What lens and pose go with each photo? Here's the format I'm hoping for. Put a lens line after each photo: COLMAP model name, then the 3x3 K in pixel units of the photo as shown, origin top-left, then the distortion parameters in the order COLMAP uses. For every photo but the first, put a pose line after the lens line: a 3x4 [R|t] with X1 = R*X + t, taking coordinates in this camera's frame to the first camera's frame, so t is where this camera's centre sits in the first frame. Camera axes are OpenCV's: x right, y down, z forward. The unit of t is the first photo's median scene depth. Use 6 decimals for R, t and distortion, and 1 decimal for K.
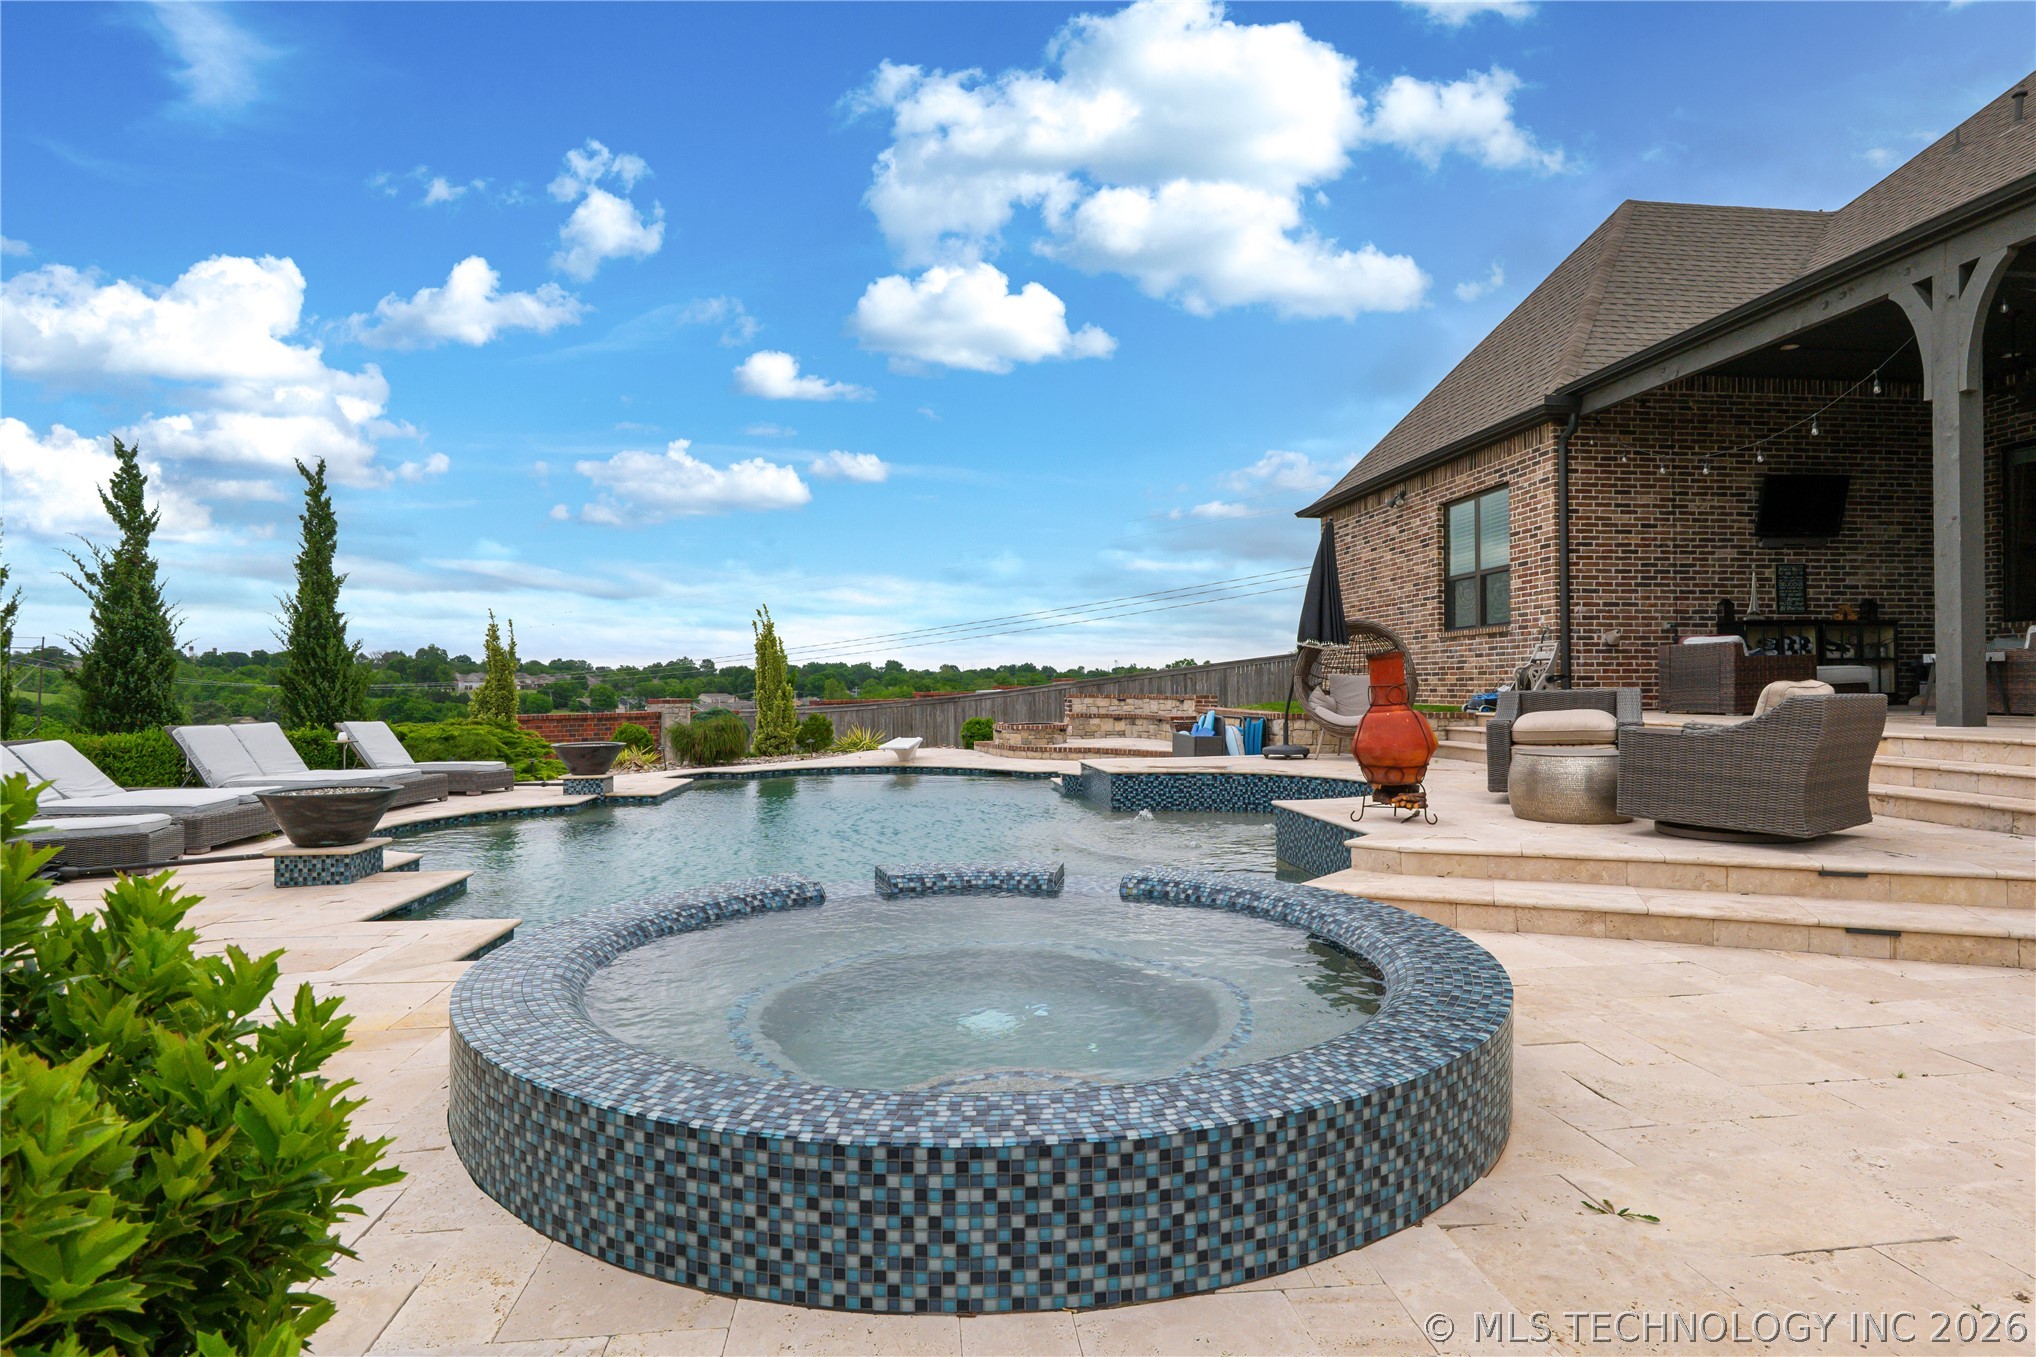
lens RADIAL K [[1076.7, 0, 1023.1], [0, 1076.7, 678.2], [0, 0, 1]] dist [-0.025013, 0.015543]
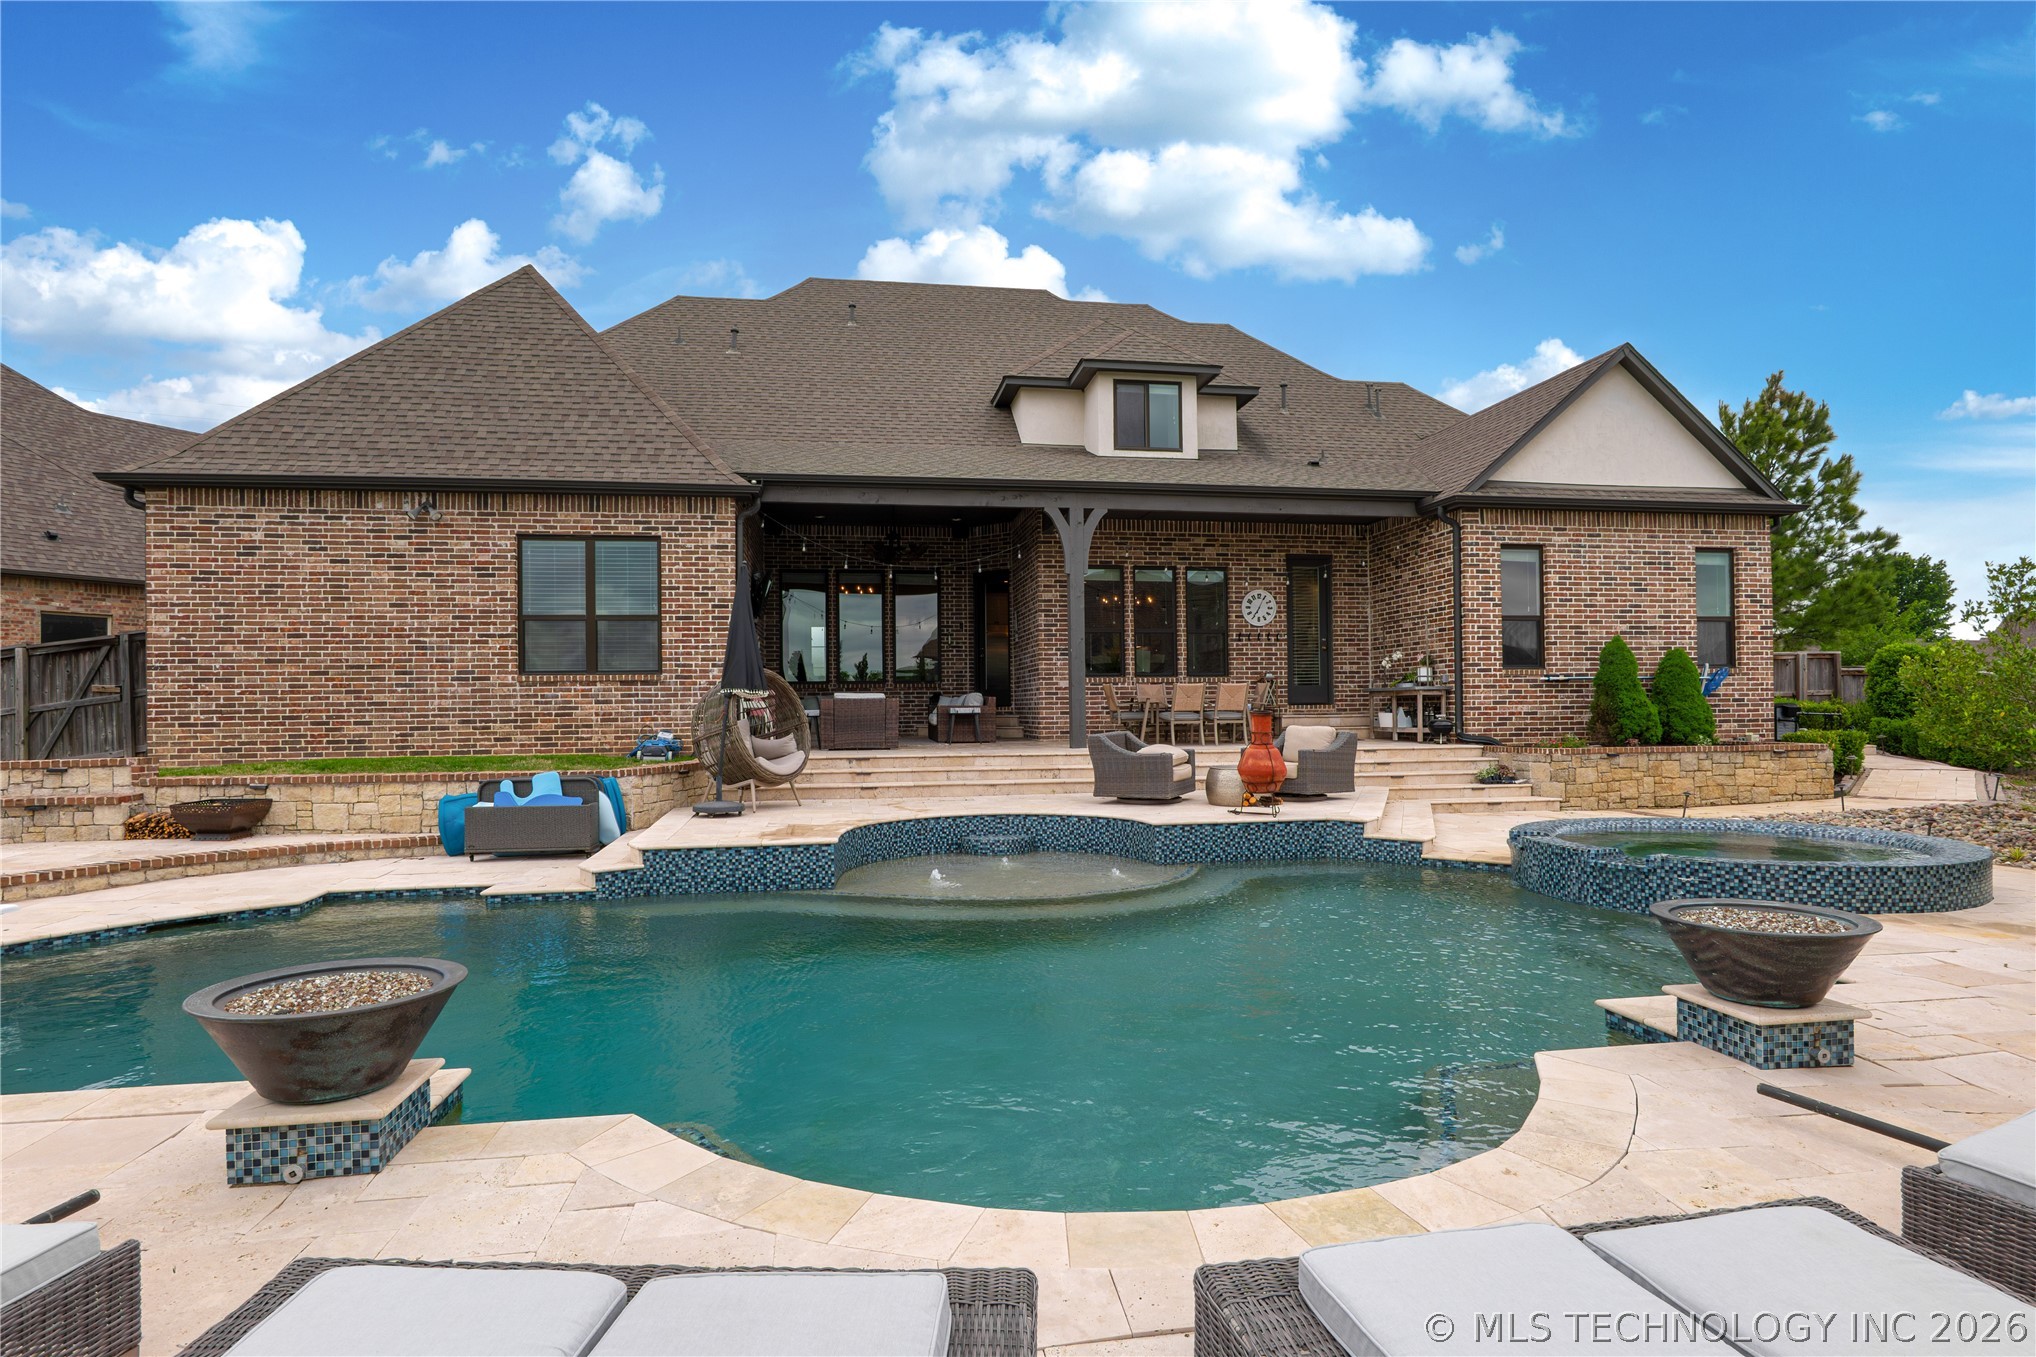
lens RADIAL K [[1070.2, 0, 1019.7], [0, 1070.2, 697.7], [0, 0, 1]] dist [-0.026978, 0.013359]
pose [[-0.054338, 0.011918, 0.998451, -0.657259], [0.003174, 0.999926, -0.011763, -0.014371], [-0.998518, 0.002530, -0.054372, 0.771616]]
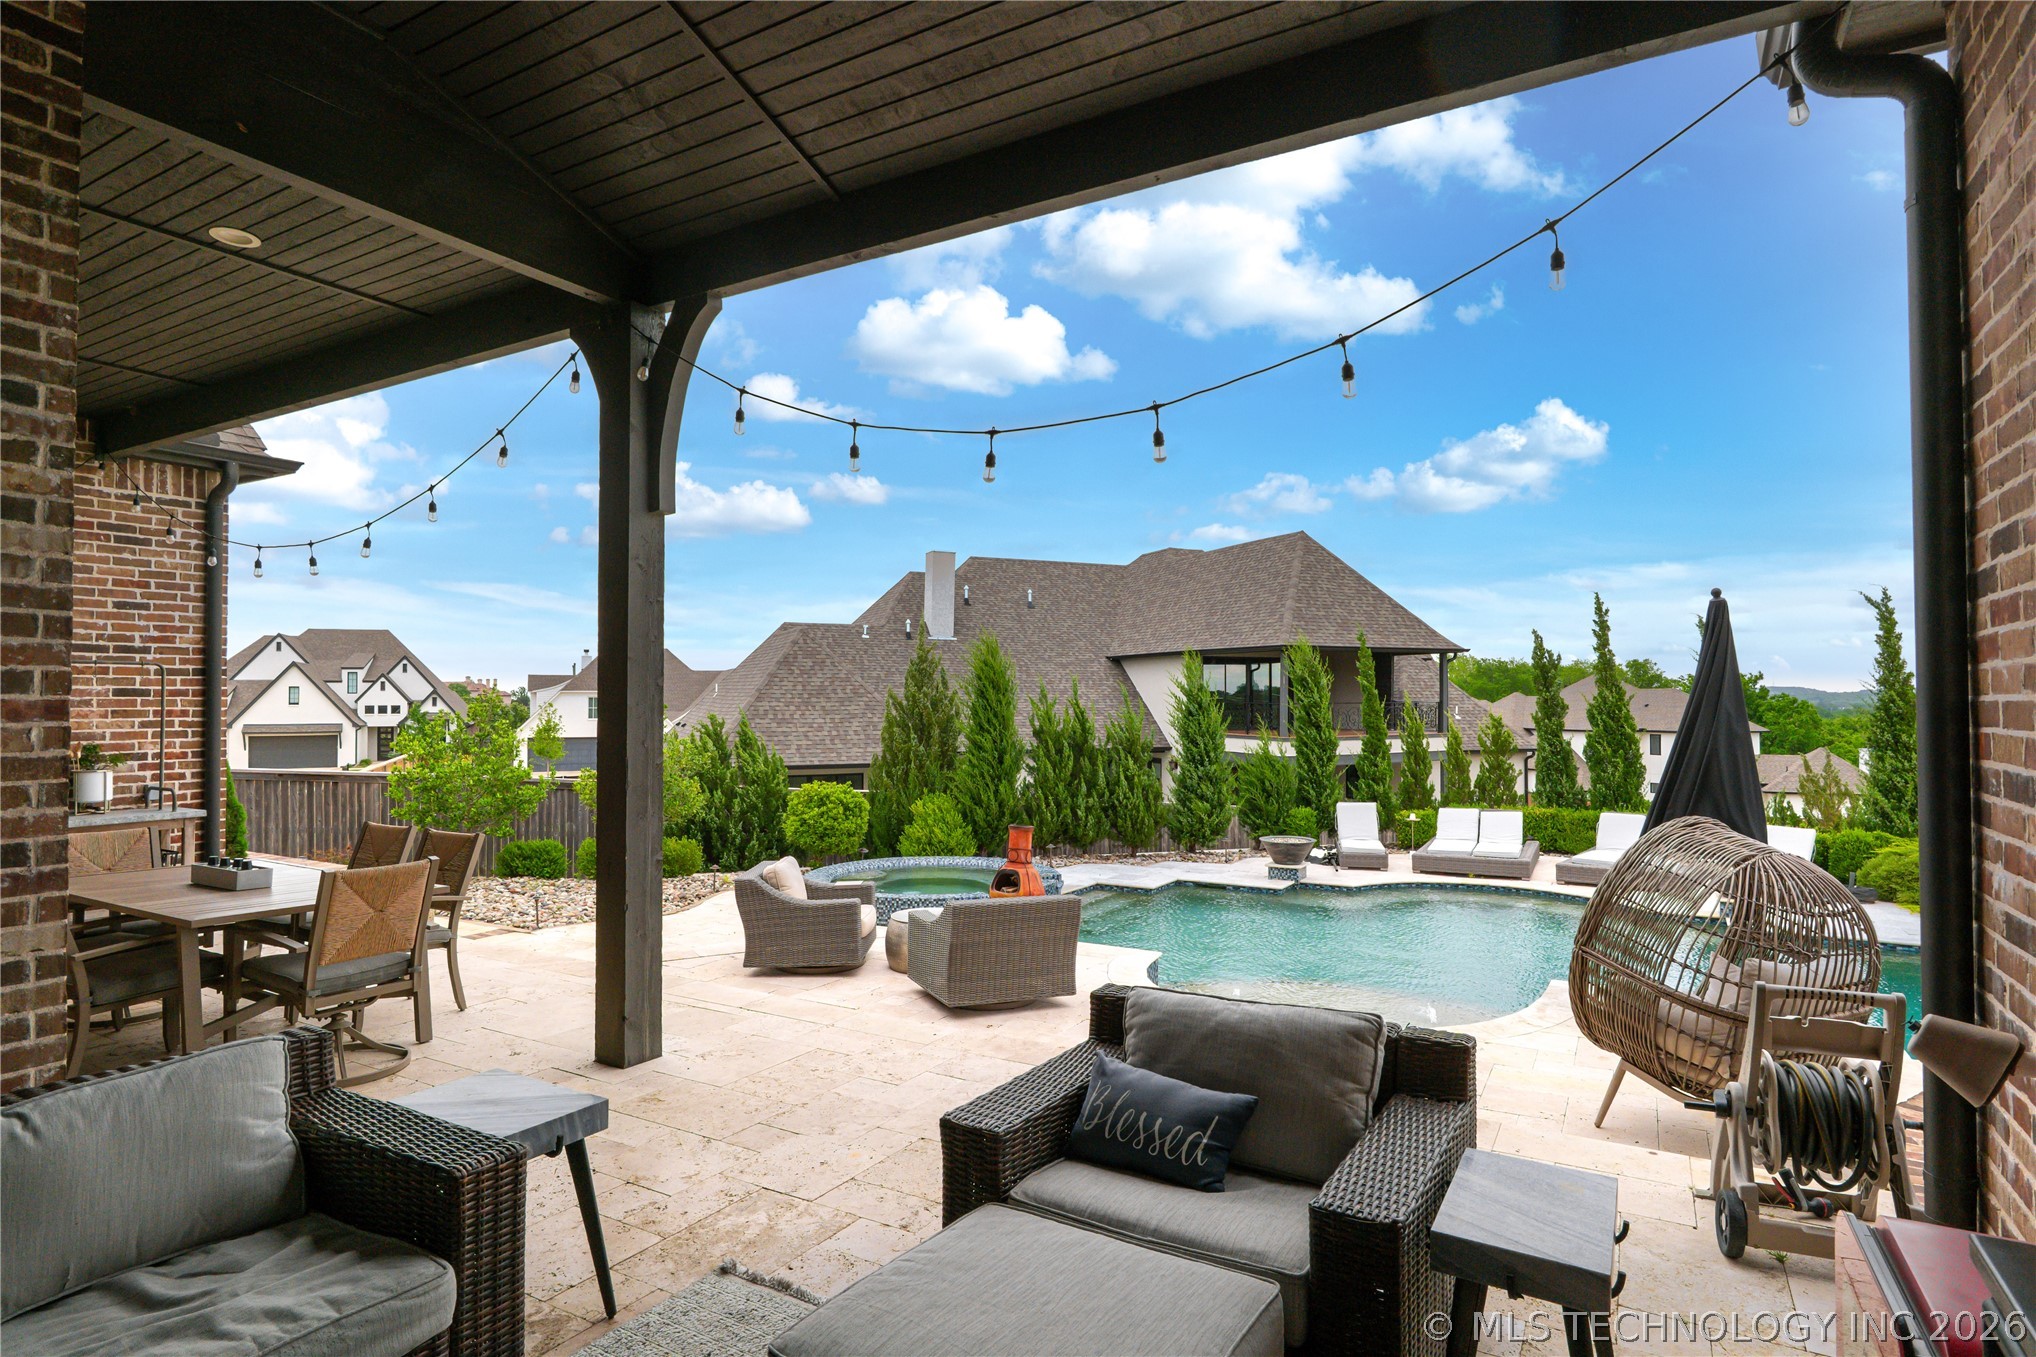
lens RADIAL K [[1076.7, 0, 1023.1], [0, 1076.7, 678.2], [0, 0, 1]] dist [-0.025013, 0.015543]
pose [[-0.593620, -0.013078, -0.804640, 0.792578], [0.008490, 0.999711, -0.022512, -0.099529], [0.804701, -0.020195, -0.593337, 0.988597]]
